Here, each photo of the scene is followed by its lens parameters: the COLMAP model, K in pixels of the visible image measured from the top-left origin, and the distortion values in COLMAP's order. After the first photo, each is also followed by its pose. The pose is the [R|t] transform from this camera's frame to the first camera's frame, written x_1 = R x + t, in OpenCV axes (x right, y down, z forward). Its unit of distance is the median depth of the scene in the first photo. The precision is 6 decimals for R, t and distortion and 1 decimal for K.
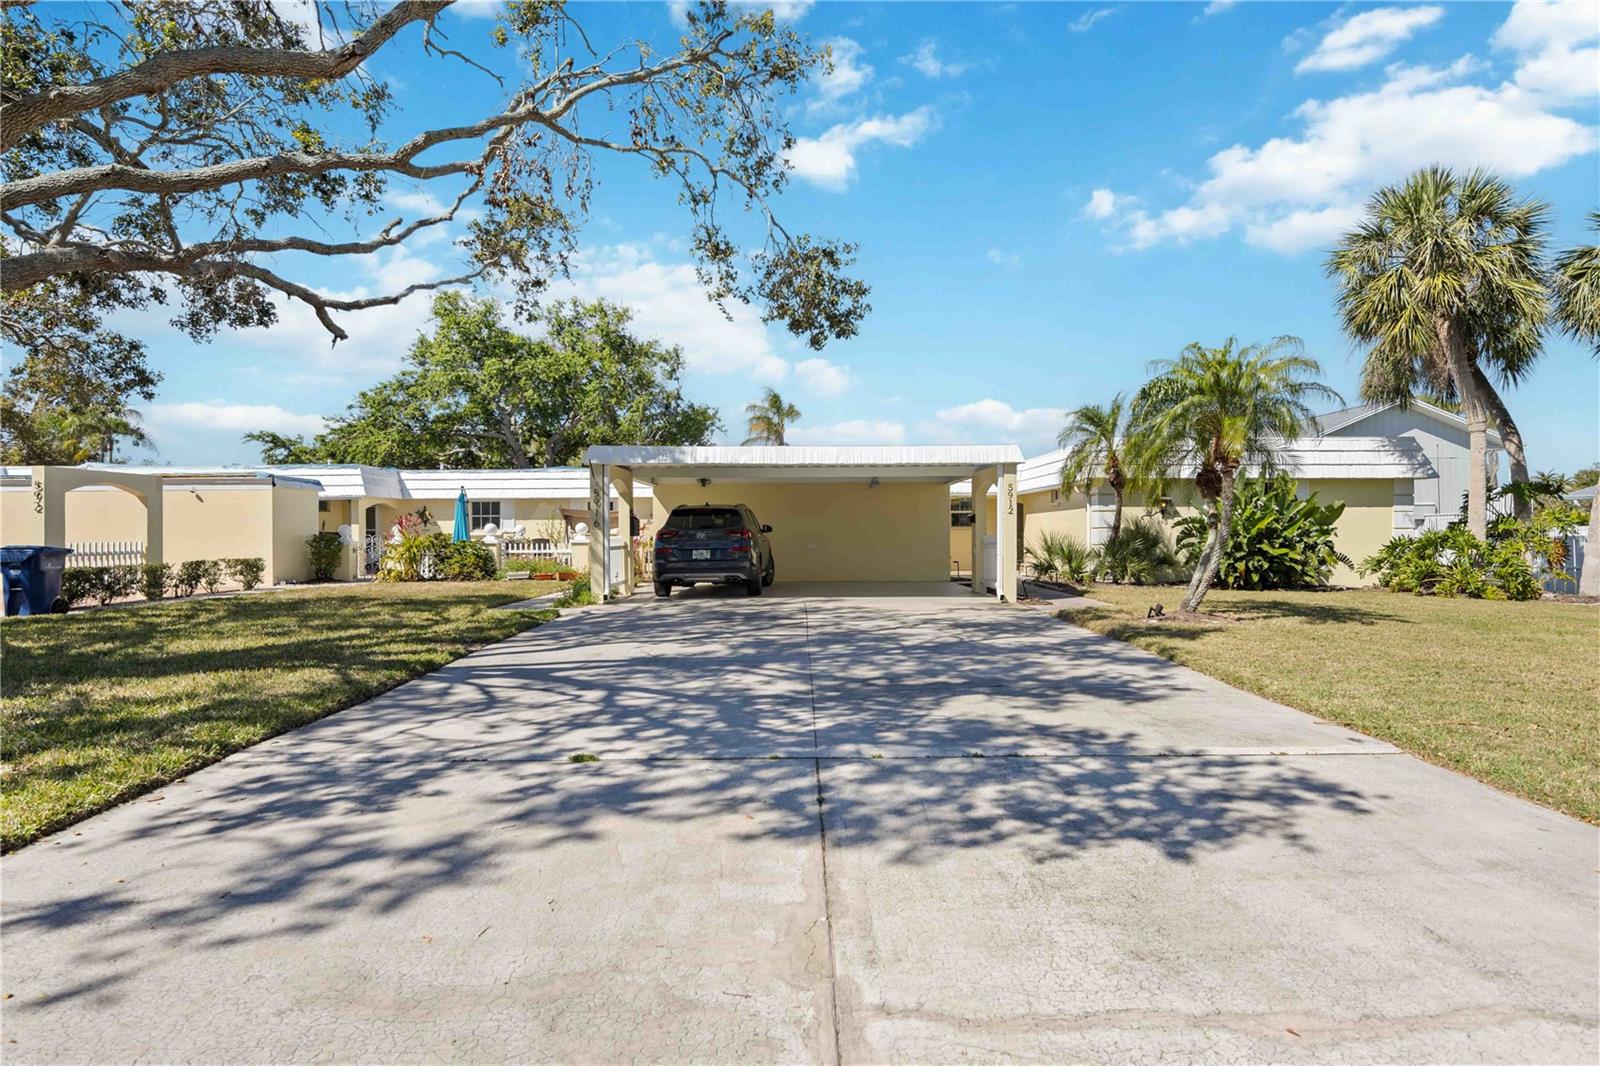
lens RADIAL K [[914.0, 0, 799.8], [0, 914.0, 530.0], [0, 0, 1]] dist [-0.000970, 0.000197]
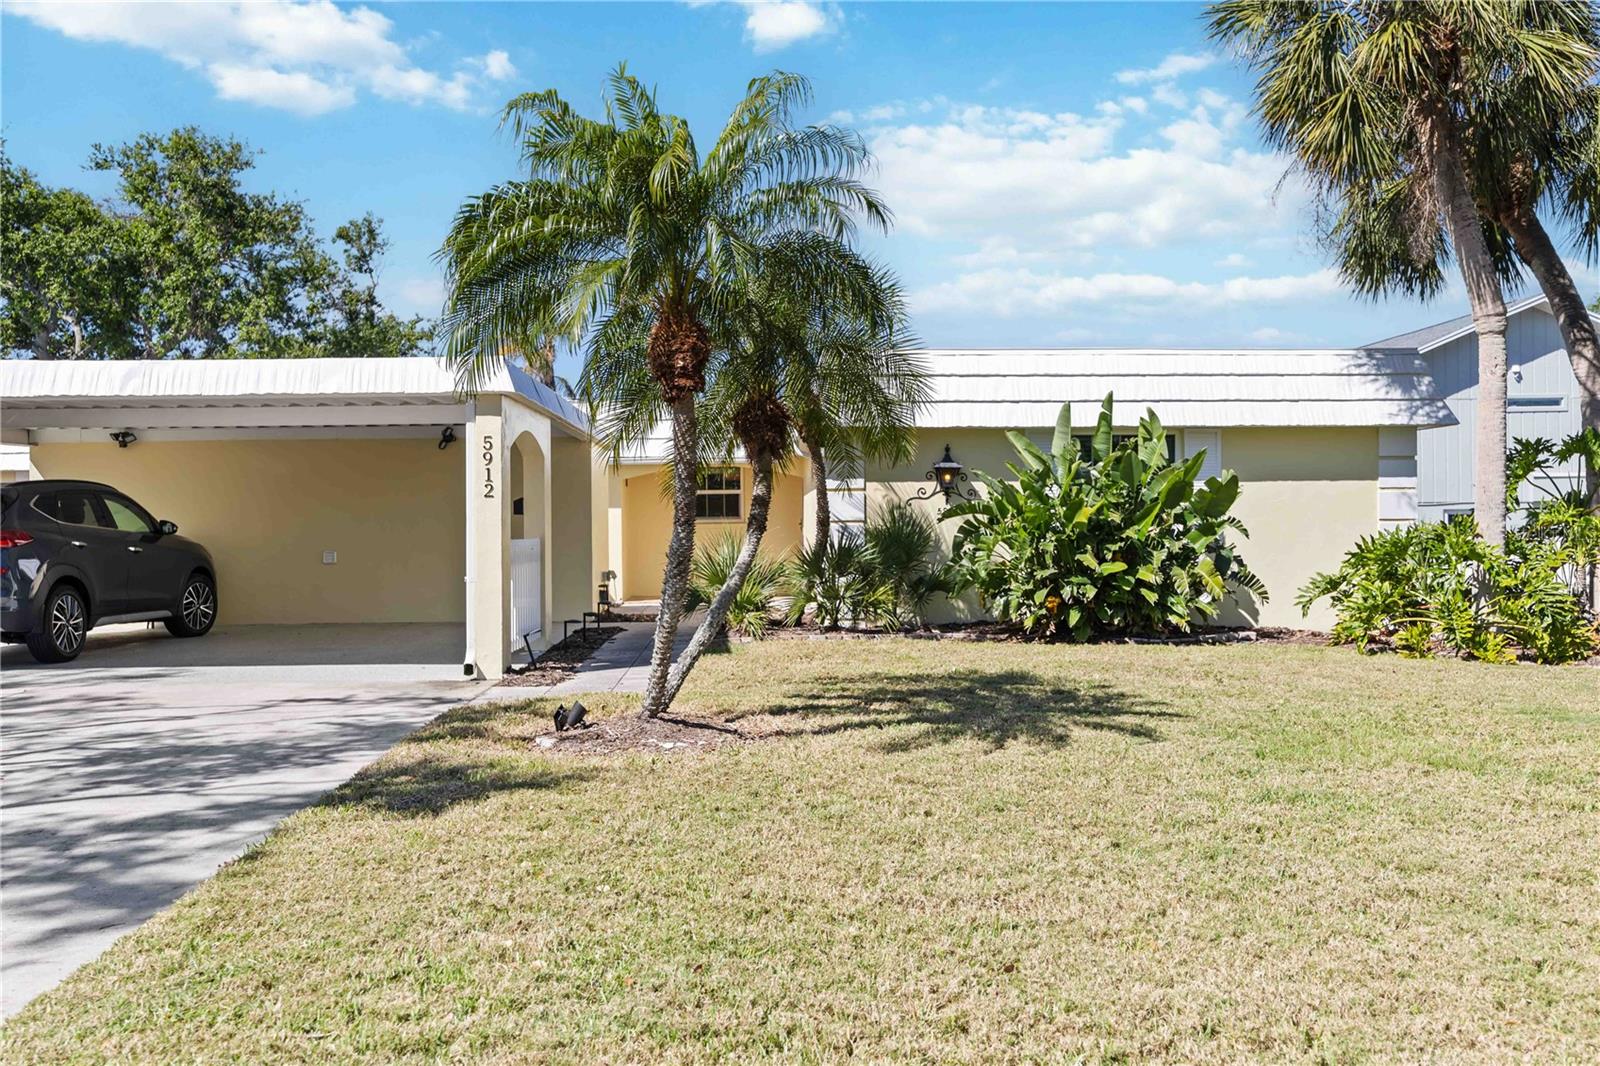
lens RADIAL K [[1388.5, 0, 800.0], [0, 1388.5, 533.0], [0, 0, 1]] dist [-0.000594, -0.007623]
pose [[0.999595, -0.005346, 0.027965, 0.303374], [0.005048, 0.999930, 0.010713, -0.004709], [-0.028020, -0.010567, 0.999551, 0.206142]]
